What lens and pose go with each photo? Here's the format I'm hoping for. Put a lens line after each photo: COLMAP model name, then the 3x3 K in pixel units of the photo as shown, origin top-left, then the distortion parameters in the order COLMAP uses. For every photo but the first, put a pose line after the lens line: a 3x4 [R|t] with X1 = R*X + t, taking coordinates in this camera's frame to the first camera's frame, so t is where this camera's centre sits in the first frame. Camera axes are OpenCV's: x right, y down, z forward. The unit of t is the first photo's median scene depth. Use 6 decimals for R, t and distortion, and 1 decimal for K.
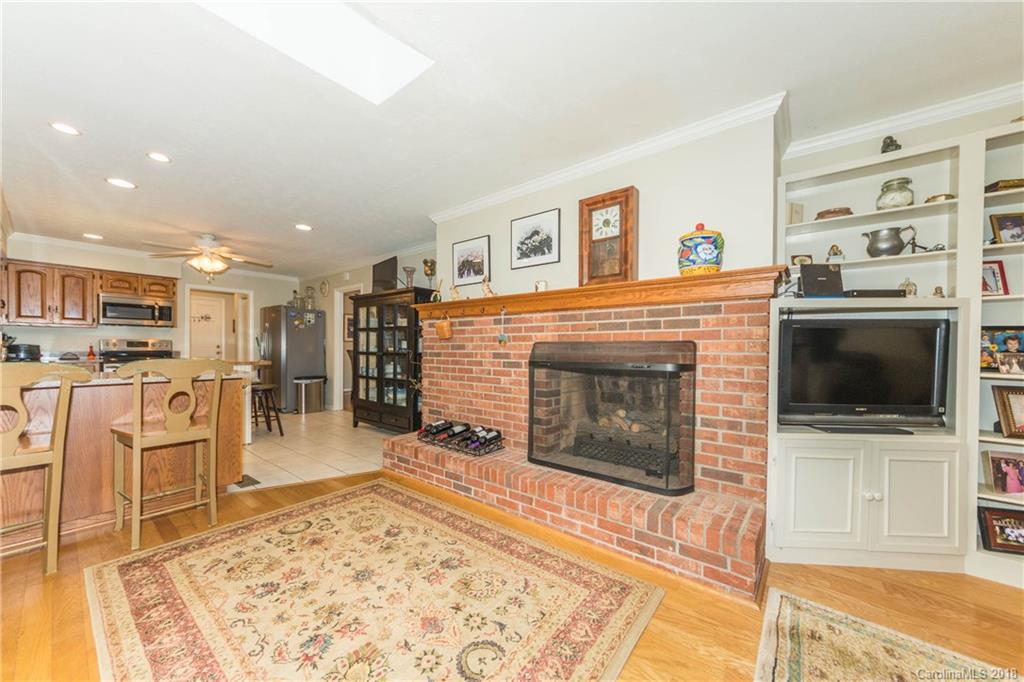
lens RADIAL K [[375.9, 0, 517.1], [0, 375.9, 350.2], [0, 0, 1]] dist [-0.009904, 0.005407]
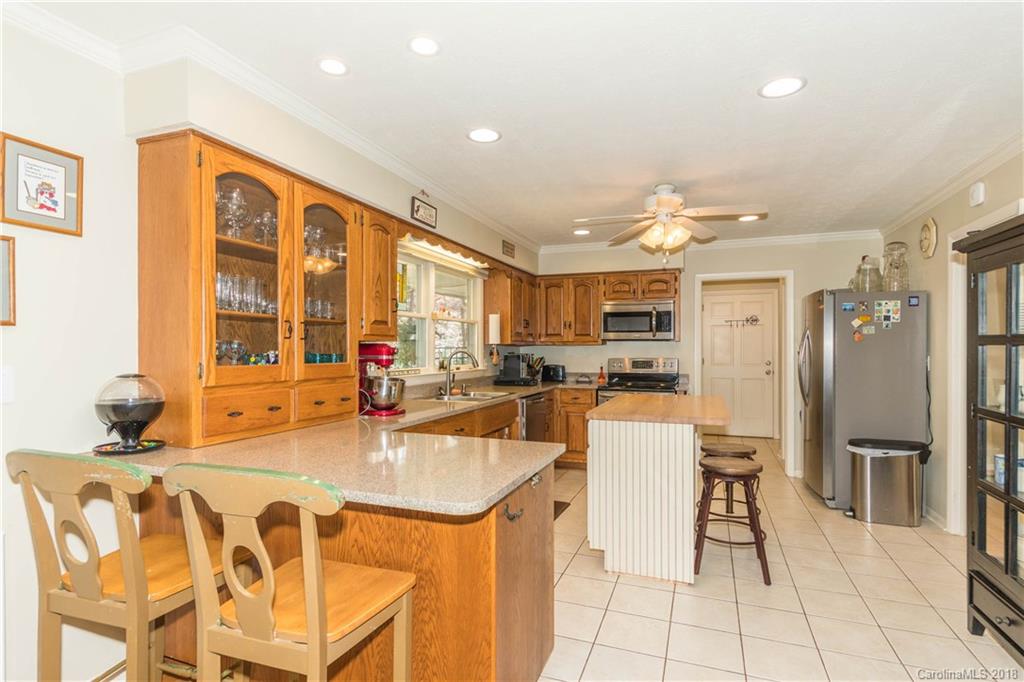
lens RADIAL K [[516.9, 0, 510.4], [0, 516.9, 349.6], [0, 0, 1]] dist [0.005448, 0.000215]
pose [[0.301785, -0.004697, -0.953365, -0.110486], [-0.003404, 0.999976, -0.006004, -0.039503], [0.953370, 0.005057, 0.301762, 0.444525]]
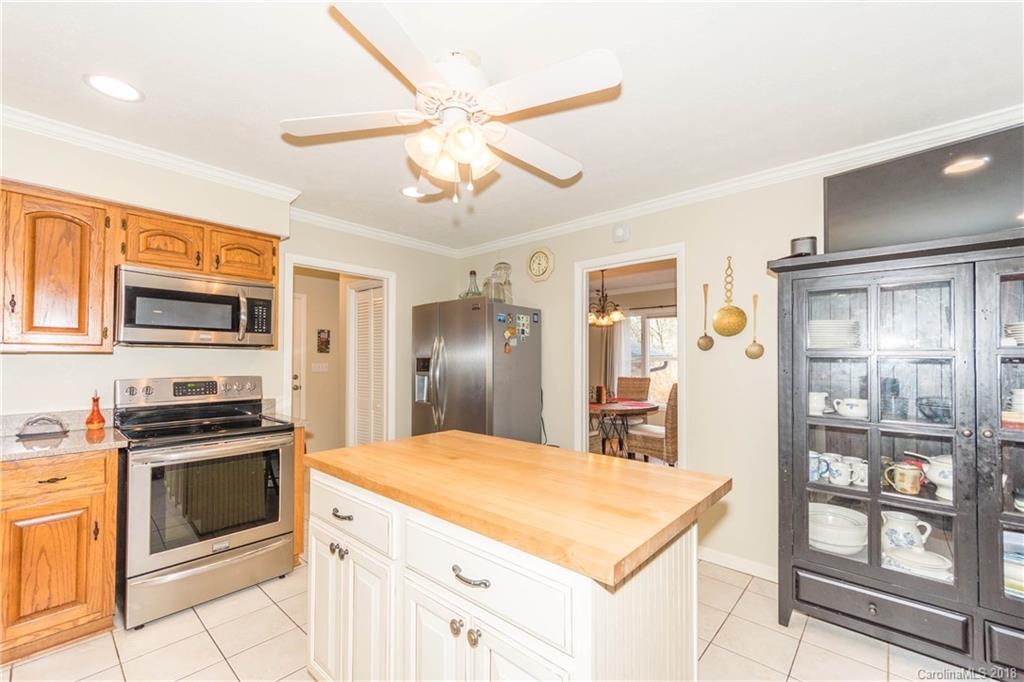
lens RADIAL K [[425.4, 0, 509.6], [0, 425.4, 350.1], [0, 0, 1]] dist [0.000057, -0.000146]
pose [[0.997836, -0.005581, -0.065513, -0.635376], [0.003650, 0.999557, -0.029551, -0.044641], [0.065649, 0.029248, 0.997414, 0.547550]]
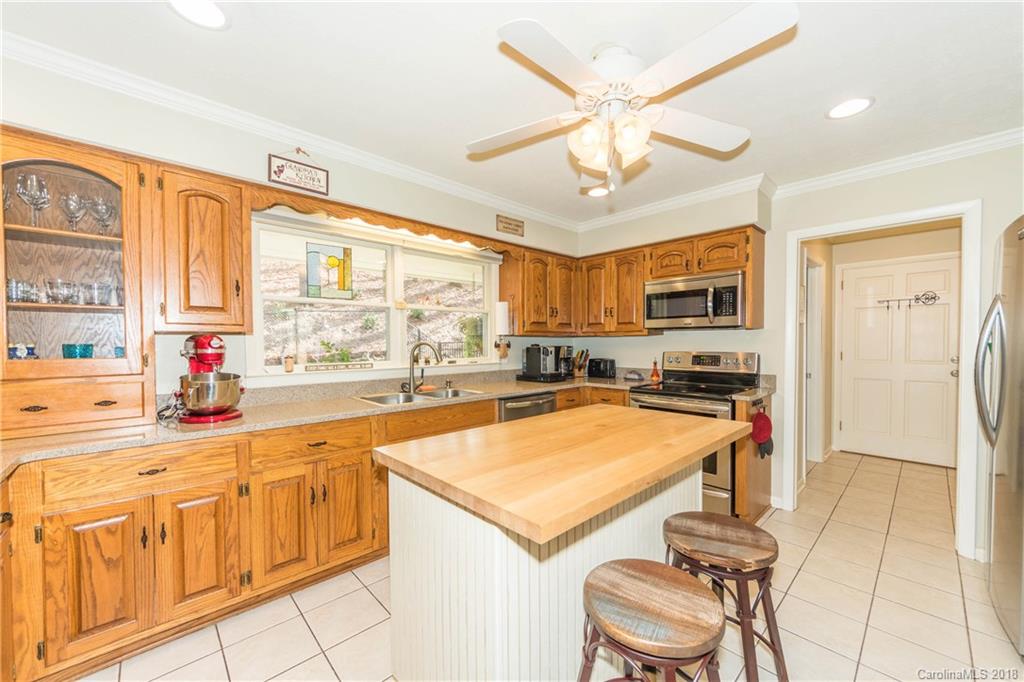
lens RADIAL K [[392.9, 0, 511.5], [0, 392.9, 351.6], [0, 0, 1]] dist [-0.000998, -0.000125]
pose [[-0.146550, 0.018083, -0.989038, -0.383271], [-0.002123, 0.999825, 0.018595, -0.040393], [0.989201, 0.004825, -0.146486, 0.807685]]
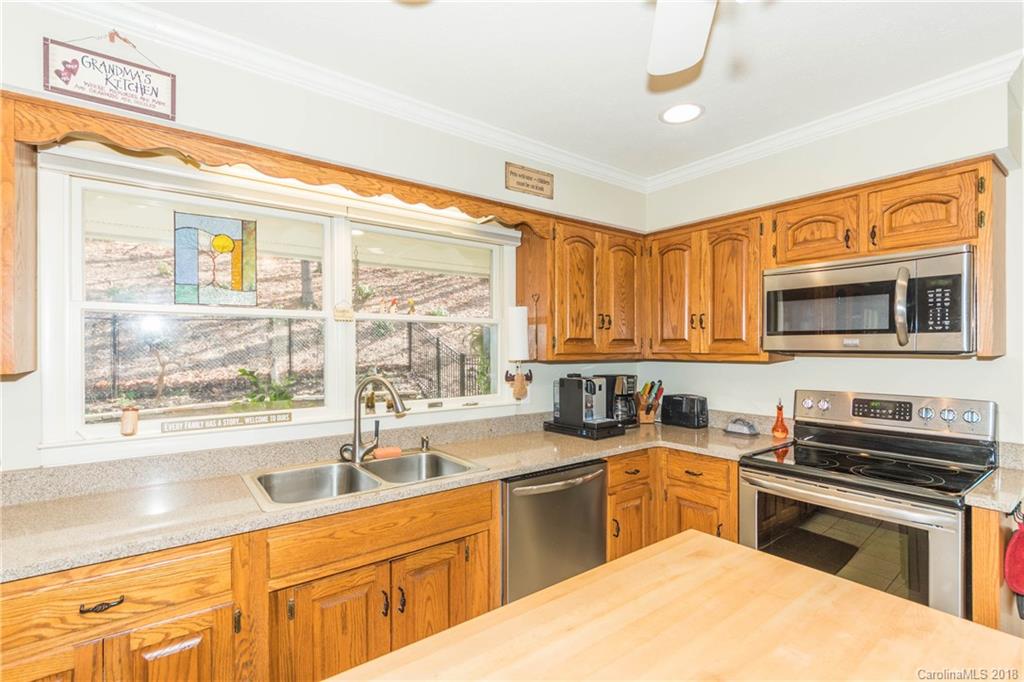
lens RADIAL K [[470.6, 0, 510.7], [0, 470.6, 349.7], [0, 0, 1]] dist [-0.001002, -0.000351]
pose [[-0.256819, -0.002654, -0.966456, -0.557080], [-0.005209, 0.999986, -0.001362, -0.065281], [0.966445, 0.004684, -0.256829, 0.812329]]
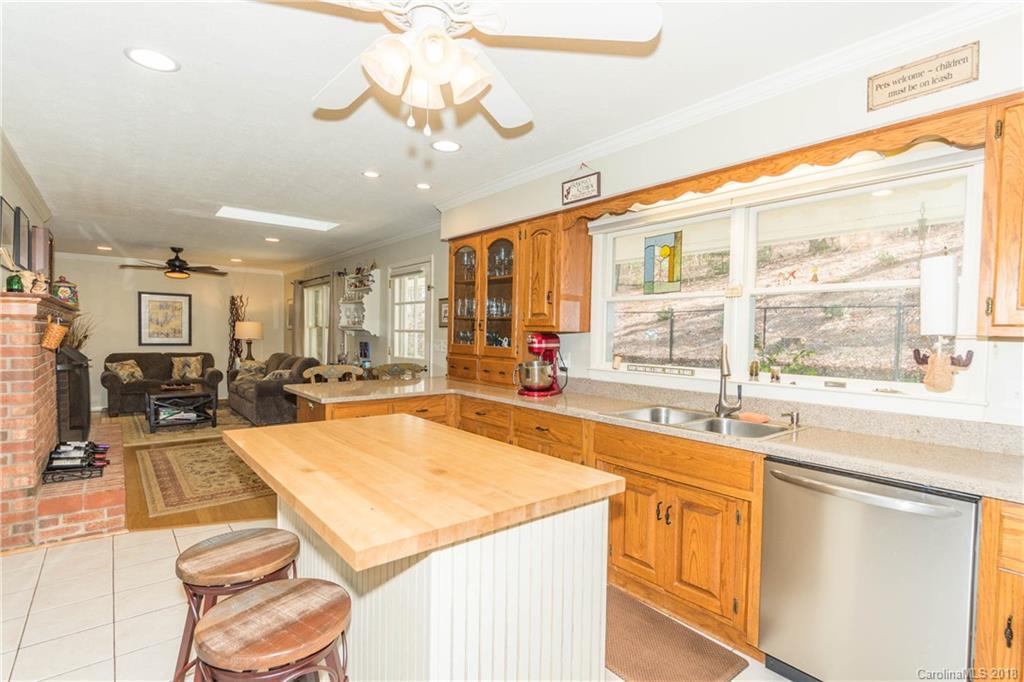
lens RADIAL K [[489.9, 0, 509.1], [0, 489.9, 349.7], [0, 0, 1]] dist [0.000939, -0.000397]
pose [[-0.975528, -0.030121, 0.217802, -0.796643], [-0.021641, 0.998916, 0.041217, -0.052975], [-0.218807, 0.035494, -0.975122, 1.093074]]
